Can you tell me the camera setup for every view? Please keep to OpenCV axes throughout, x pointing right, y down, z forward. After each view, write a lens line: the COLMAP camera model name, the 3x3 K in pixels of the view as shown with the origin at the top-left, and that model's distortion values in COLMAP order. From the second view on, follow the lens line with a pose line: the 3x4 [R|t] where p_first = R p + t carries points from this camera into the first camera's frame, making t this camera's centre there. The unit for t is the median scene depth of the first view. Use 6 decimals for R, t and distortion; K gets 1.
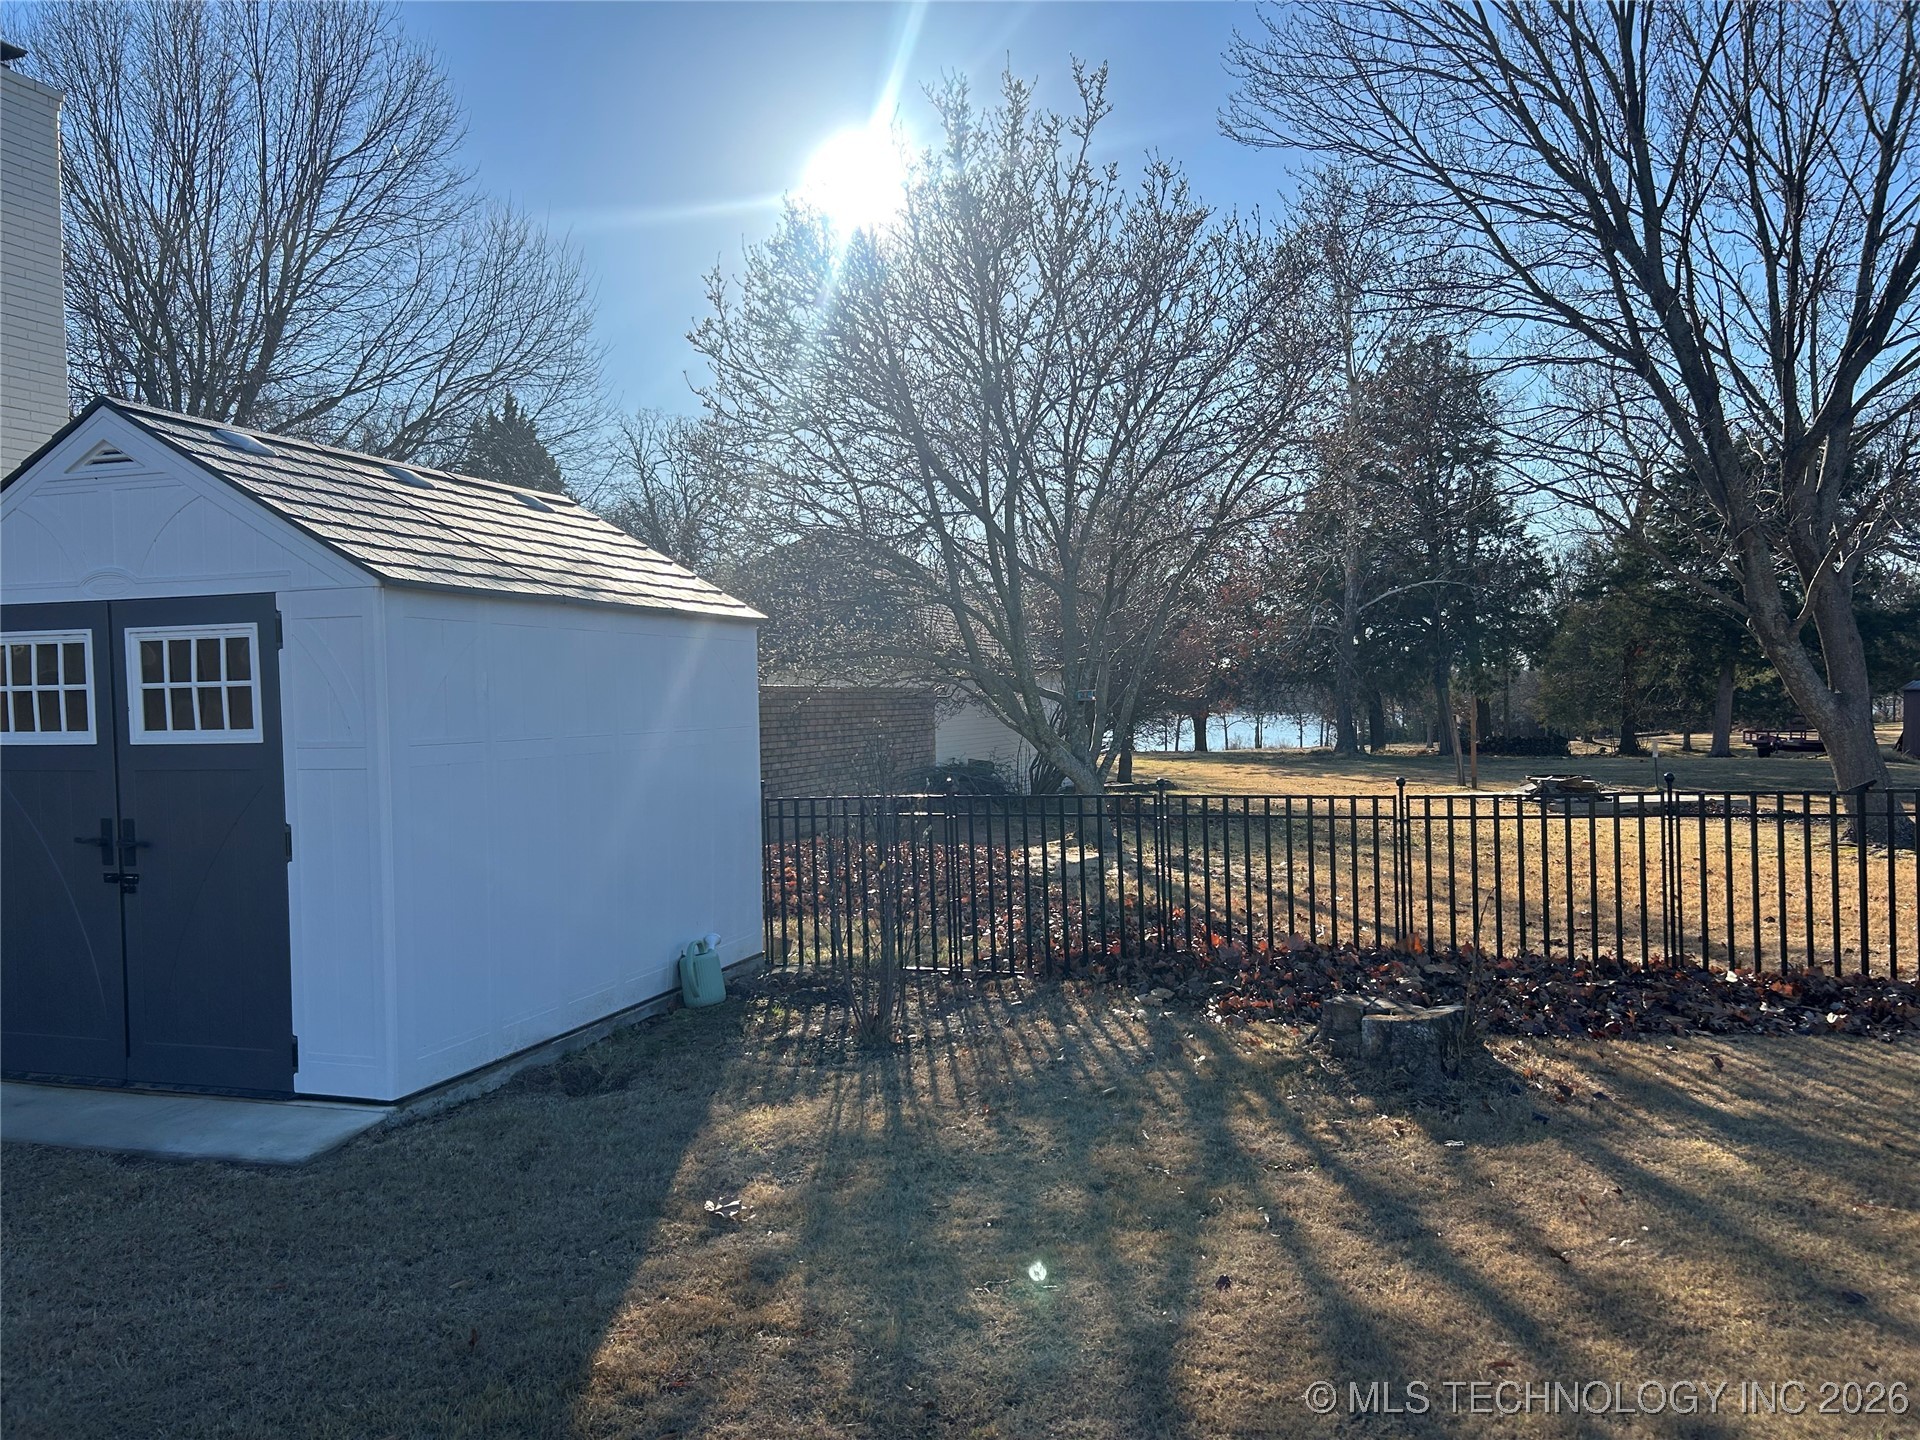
lens RADIAL K [[1441.7, 0, 959.8], [0, 1441.7, 738.5], [0, 0, 1]] dist [0.107539, -0.227830]
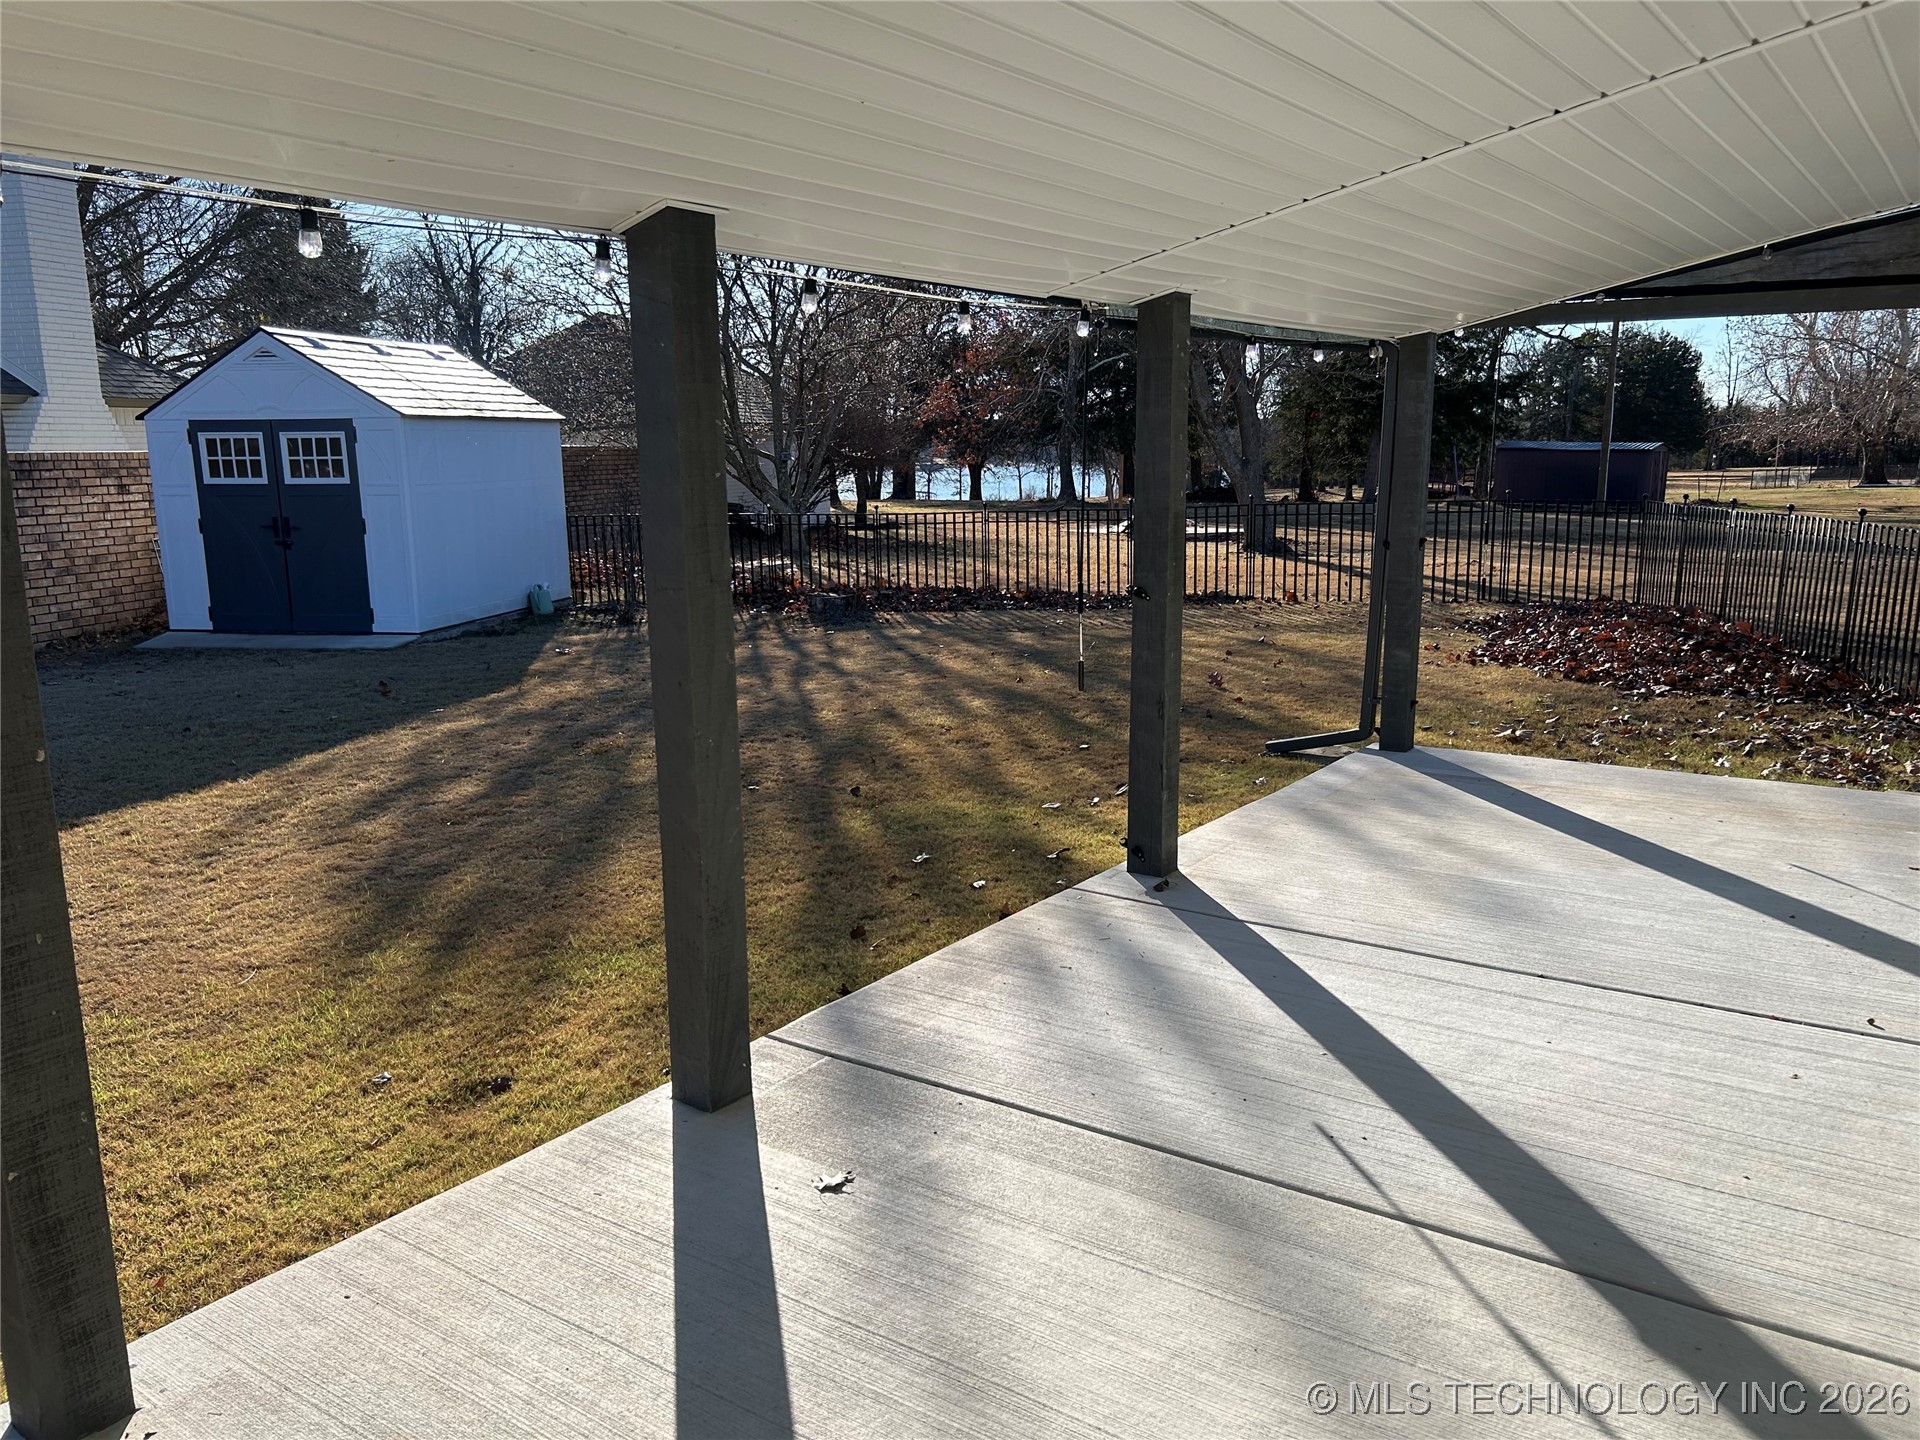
lens RADIAL K [[1441.7, 0, 959.8], [0, 1441.7, 738.5], [0, 0, 1]] dist [0.107539, -0.227830]
pose [[0.991305, -0.017786, 0.130373, 0.176449], [-0.004817, 0.985252, 0.171043, 0.000868], [-0.131493, -0.170184, 0.976600, -1.438602]]
